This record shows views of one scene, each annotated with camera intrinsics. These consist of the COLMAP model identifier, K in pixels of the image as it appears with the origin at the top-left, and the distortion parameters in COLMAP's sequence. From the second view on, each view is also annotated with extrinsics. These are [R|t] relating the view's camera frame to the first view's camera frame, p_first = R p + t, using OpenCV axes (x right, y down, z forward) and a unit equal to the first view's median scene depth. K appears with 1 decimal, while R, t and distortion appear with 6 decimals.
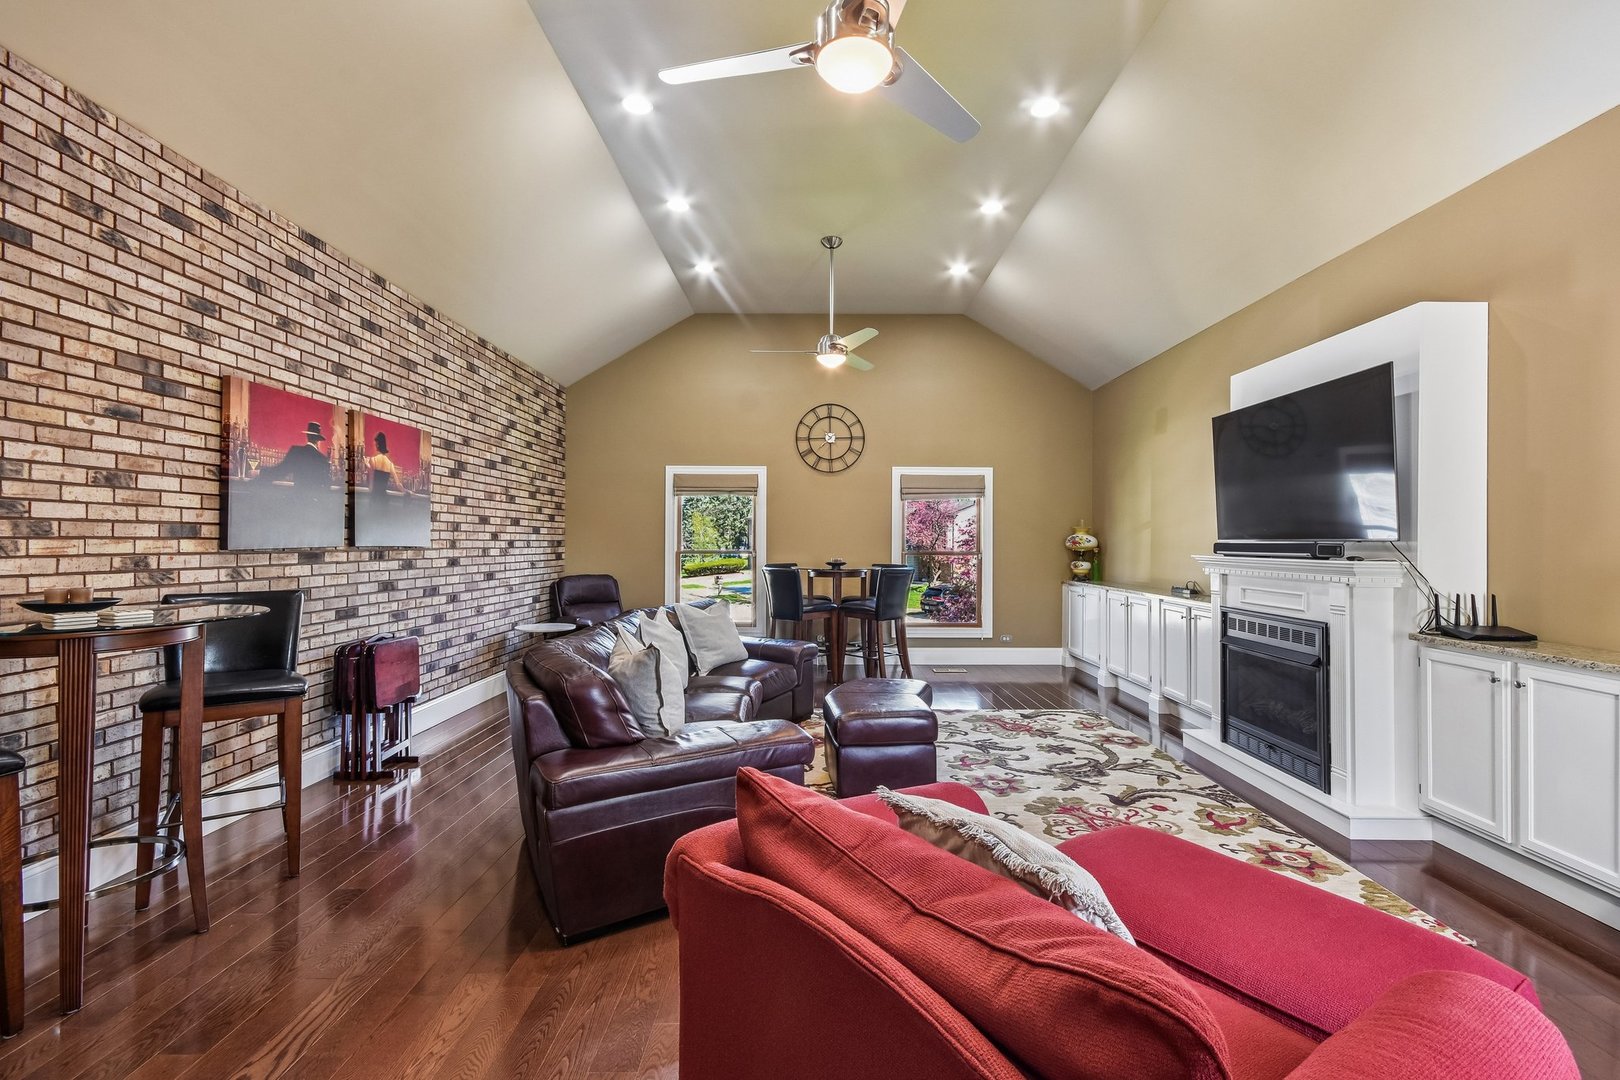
lens RADIAL K [[719.5, 0, 819.3], [0, 719.5, 536.3], [0, 0, 1]] dist [0.000916, 0.000057]
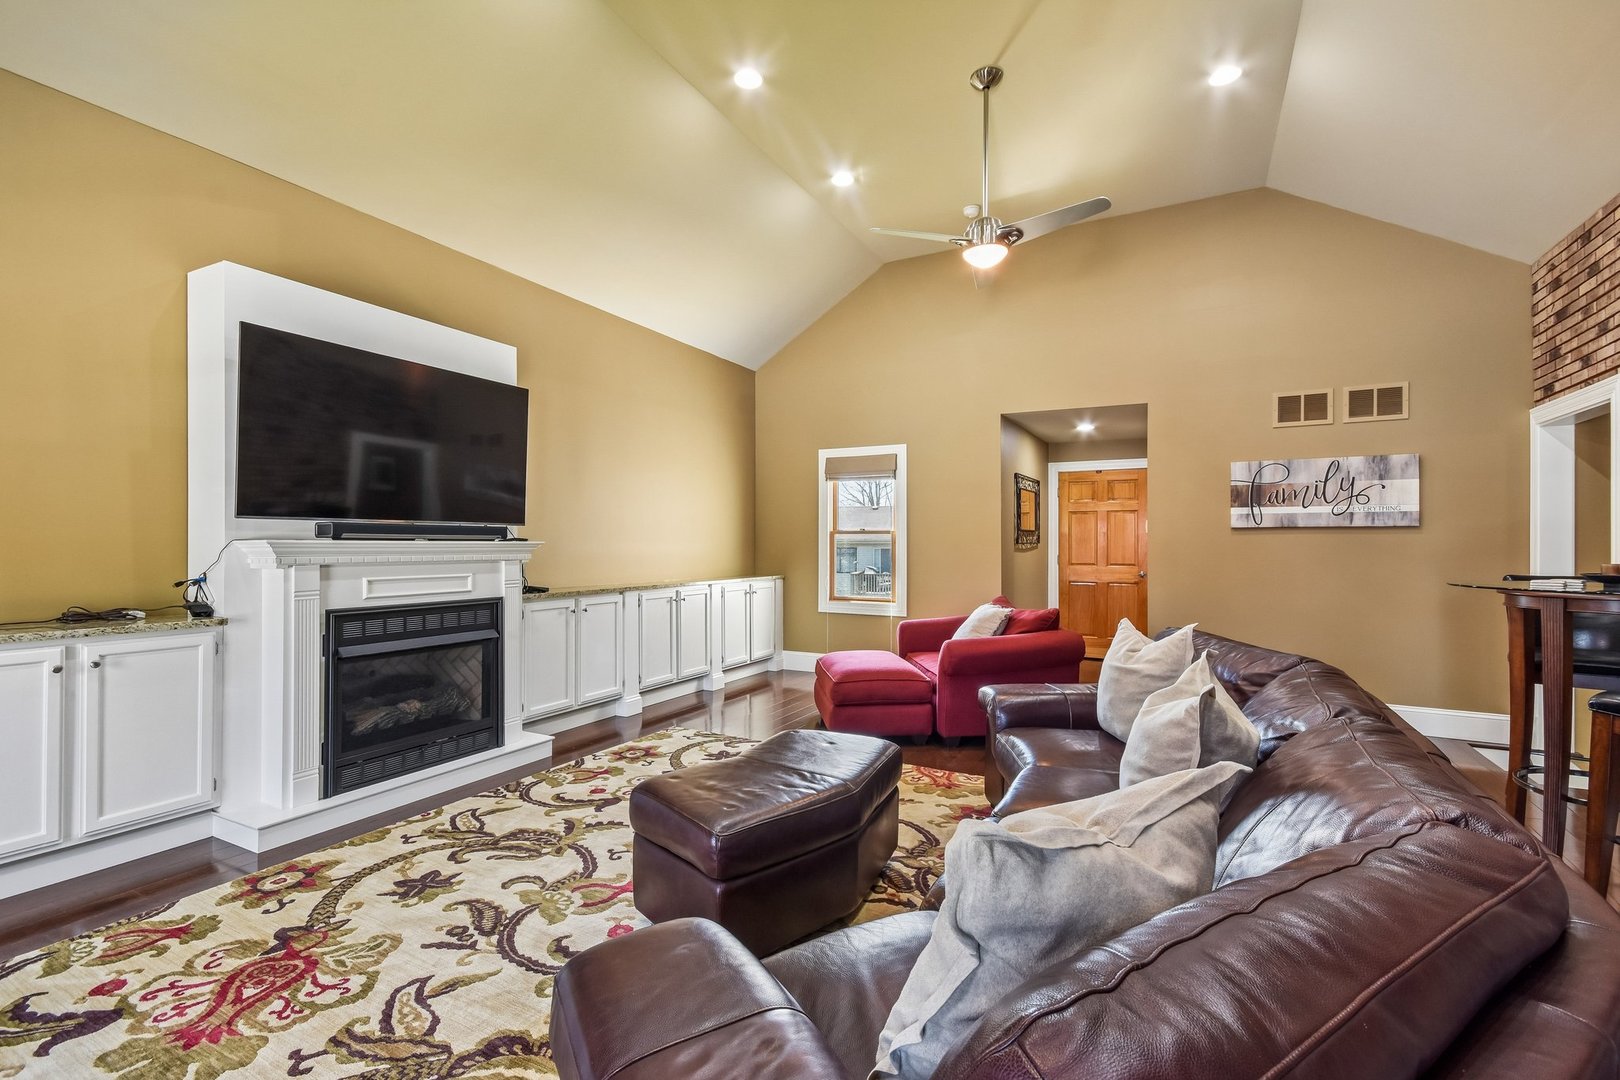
lens RADIAL K [[719.5, 0, 826.0], [0, 719.5, 537.7], [0, 0, 1]] dist [0.000916, 0.000057]
pose [[-0.887872, -0.003394, 0.460077, -0.247892], [-0.007974, 0.999936, -0.008013, 0.030838], [-0.460021, -0.010783, -0.887843, 1.632545]]
